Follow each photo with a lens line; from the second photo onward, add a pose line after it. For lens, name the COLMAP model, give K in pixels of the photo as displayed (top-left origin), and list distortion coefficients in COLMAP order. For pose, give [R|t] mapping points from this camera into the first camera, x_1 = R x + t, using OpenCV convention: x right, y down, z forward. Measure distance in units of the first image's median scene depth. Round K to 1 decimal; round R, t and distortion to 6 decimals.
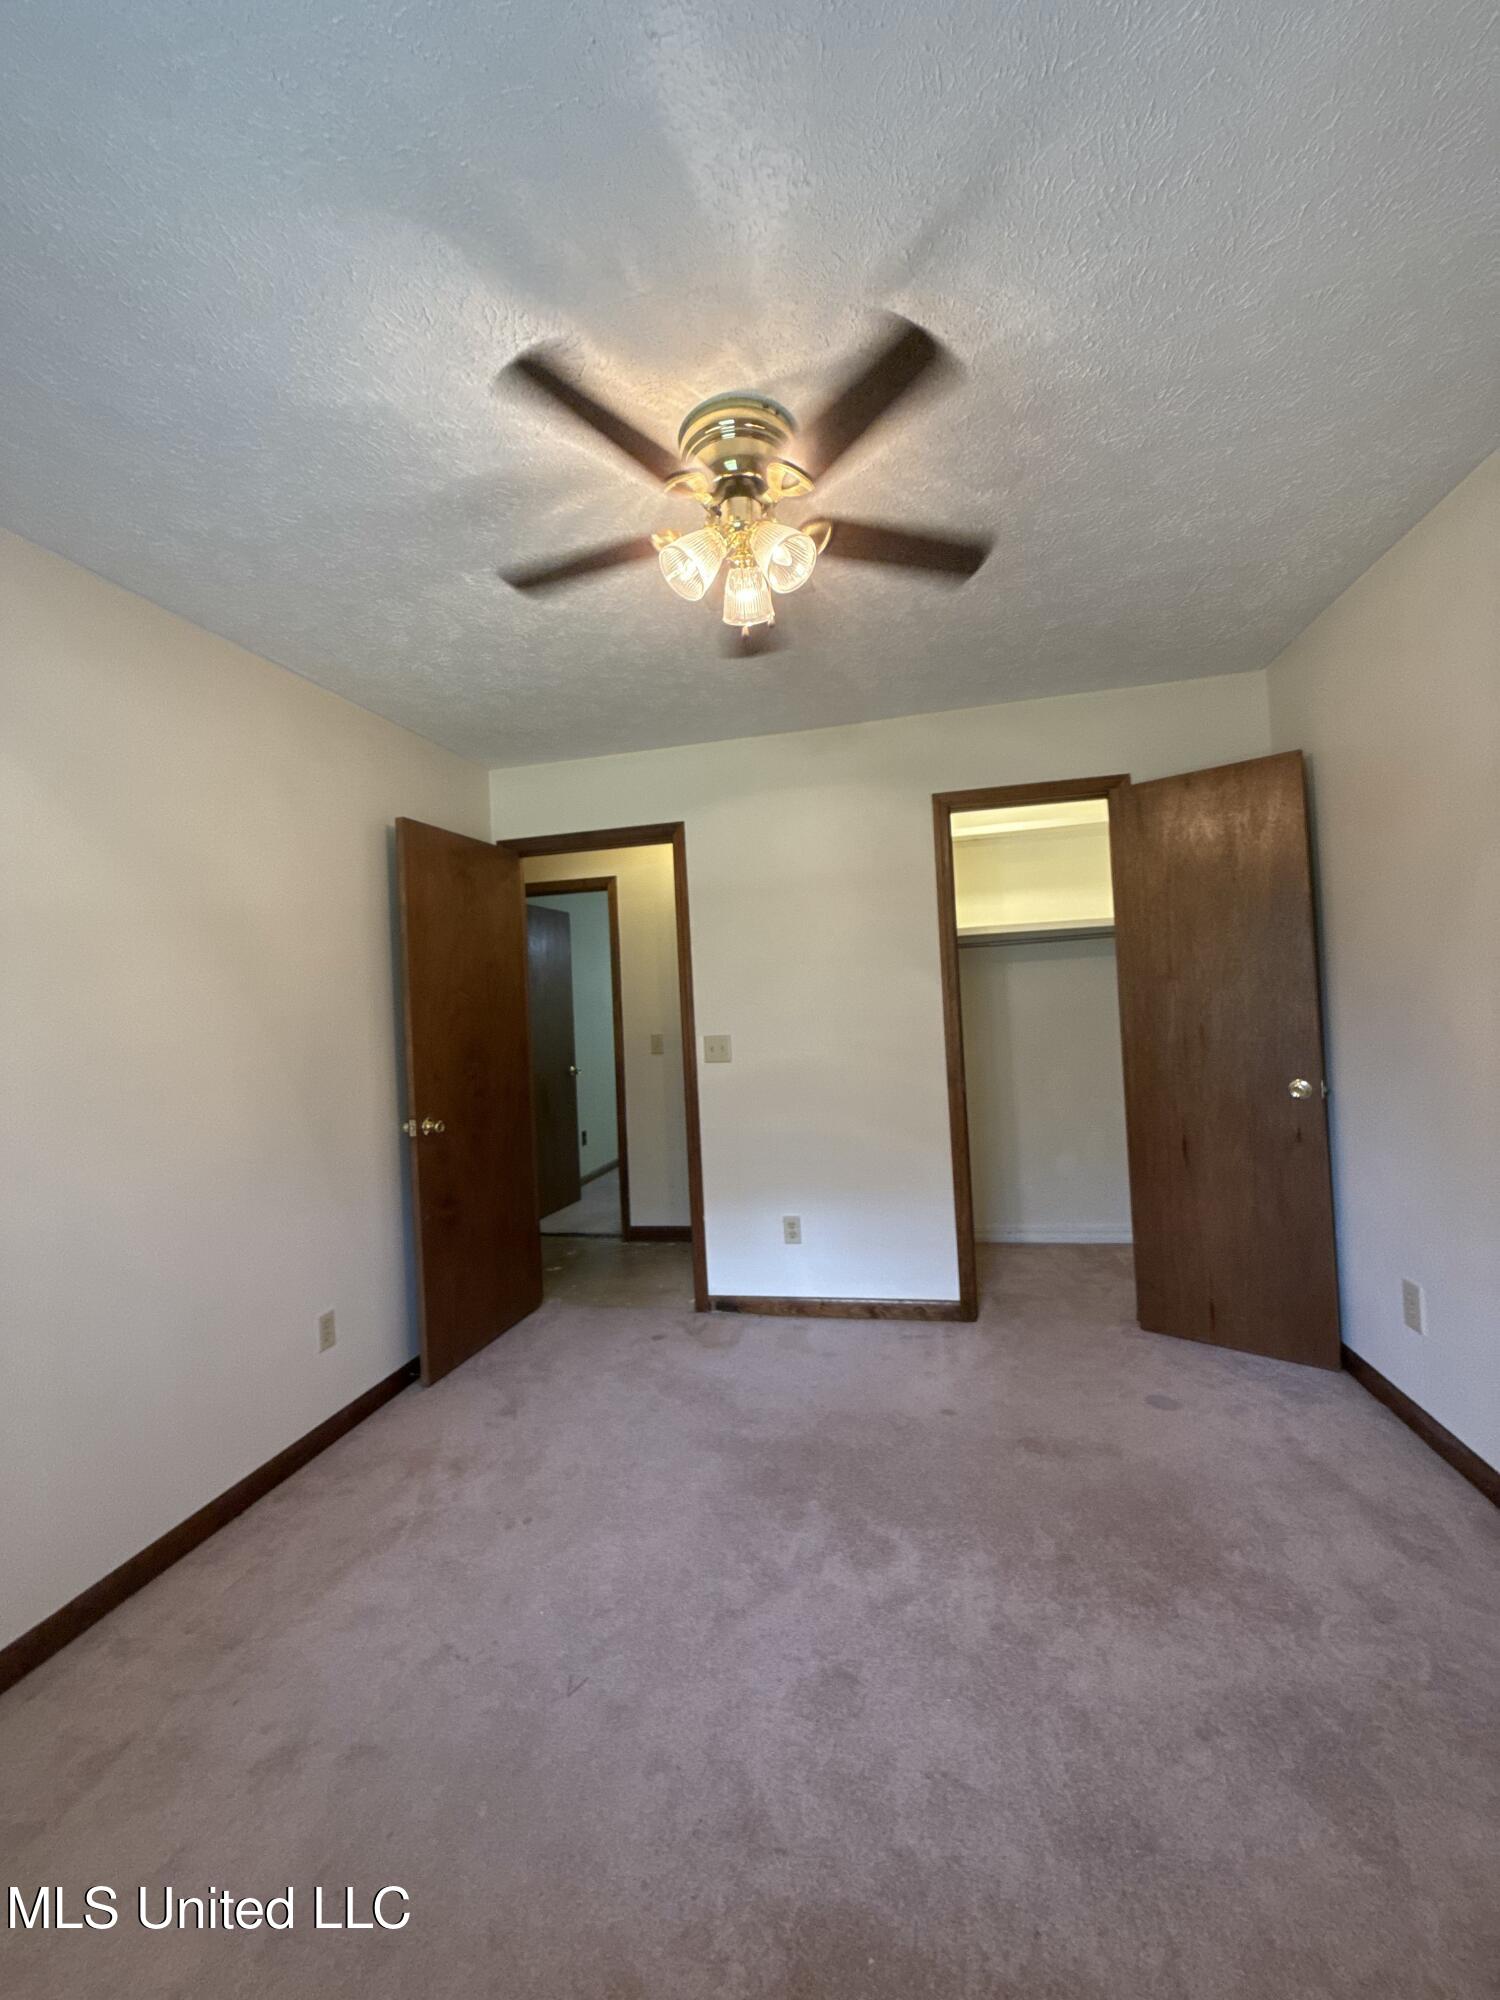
lens RADIAL K [[801.9, 0, 752.3], [0, 801.9, 995.8], [0, 0, 1]] dist [-0.001730, 0.001184]
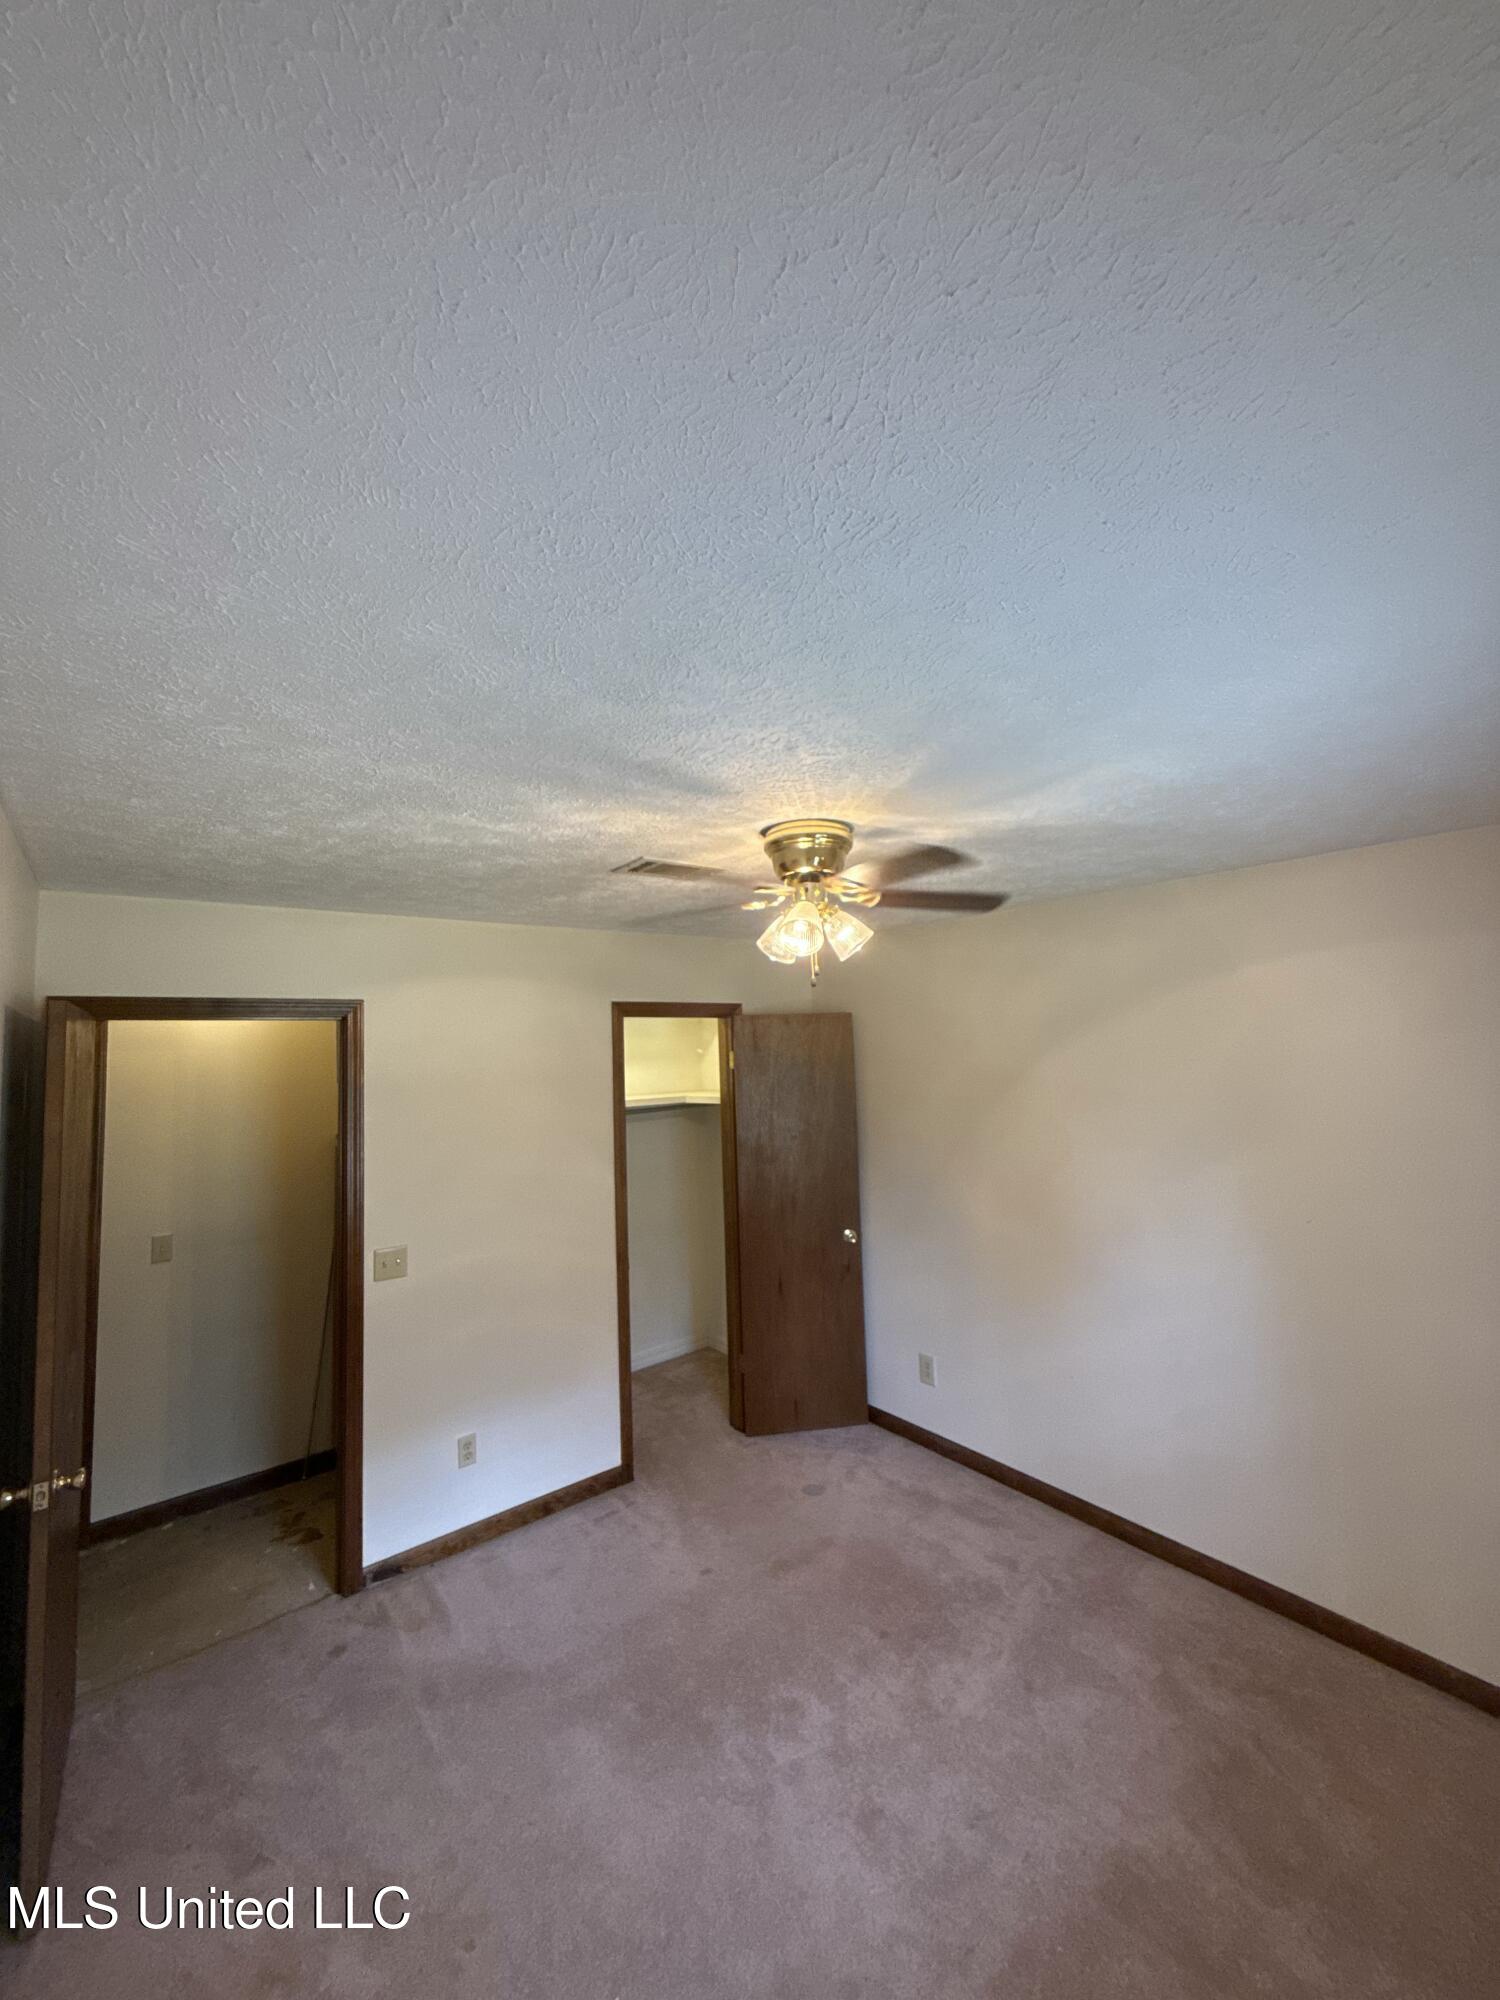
lens RADIAL K [[801.9, 0, 760.3], [0, 801.9, 996.1], [0, 0, 1]] dist [-0.001730, 0.001184]
pose [[0.628611, 0.084915, 0.773070, -0.655549], [-0.010914, 0.994887, -0.100404, -0.187861], [-0.777643, 0.054678, 0.626324, 0.163036]]
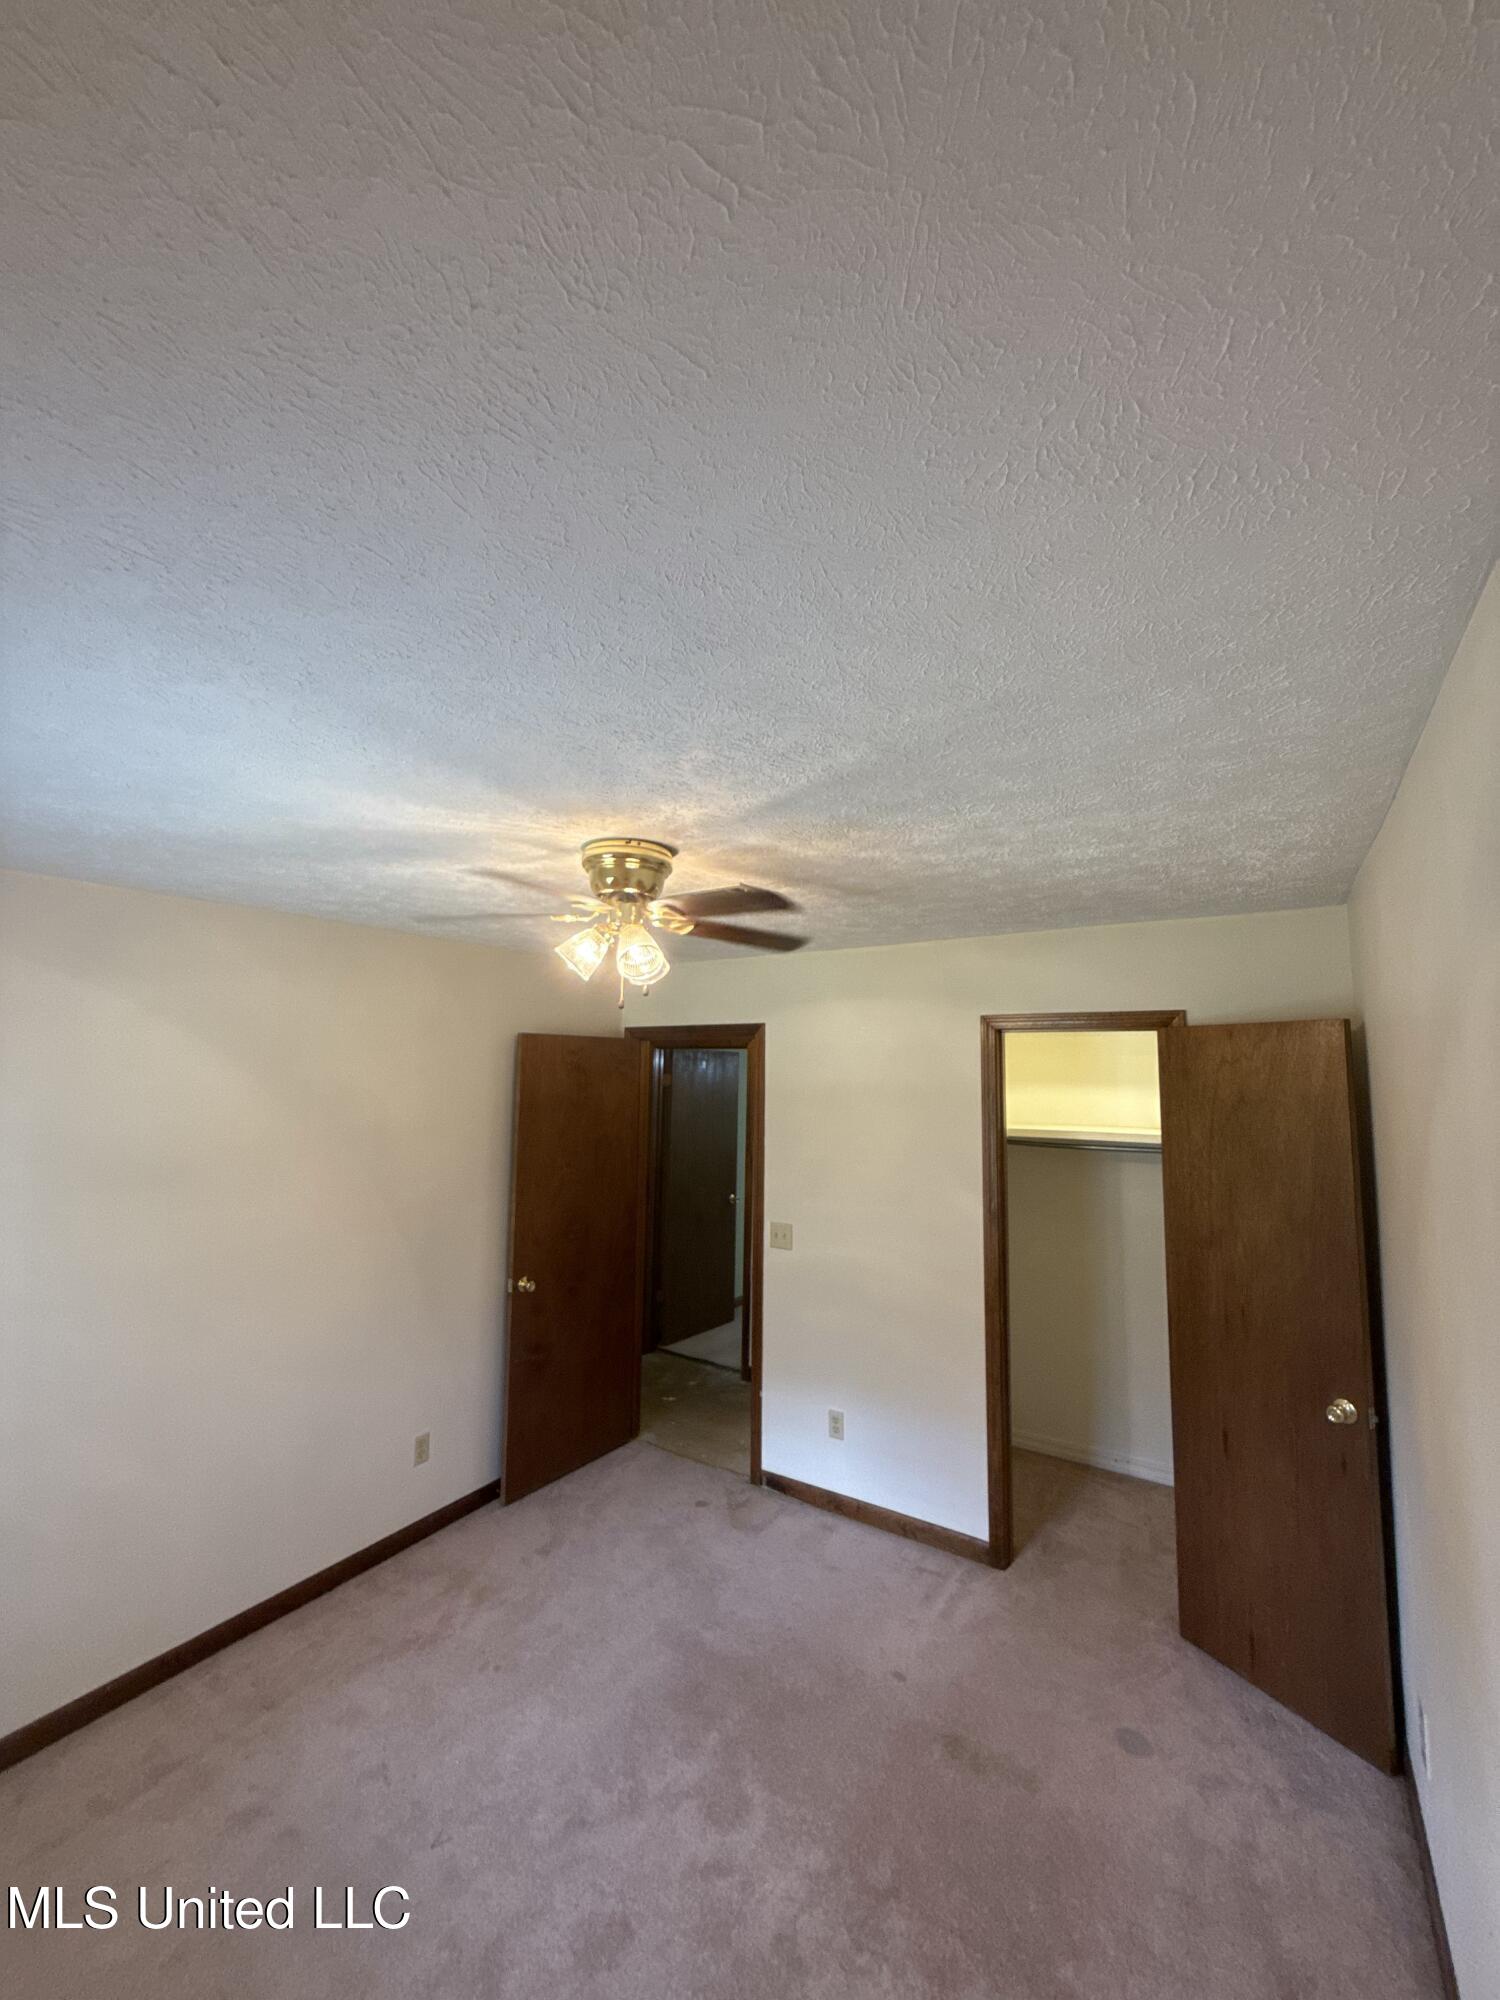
lens RADIAL K [[801.9, 0, 754.0], [0, 801.9, 991.2], [0, 0, 1]] dist [-0.001730, 0.001184]
pose [[0.935421, 0.026409, -0.352547, 0.395047], [-0.054108, 0.996152, -0.068944, -0.249424], [0.349370, 0.083567, 0.933251, -0.070425]]
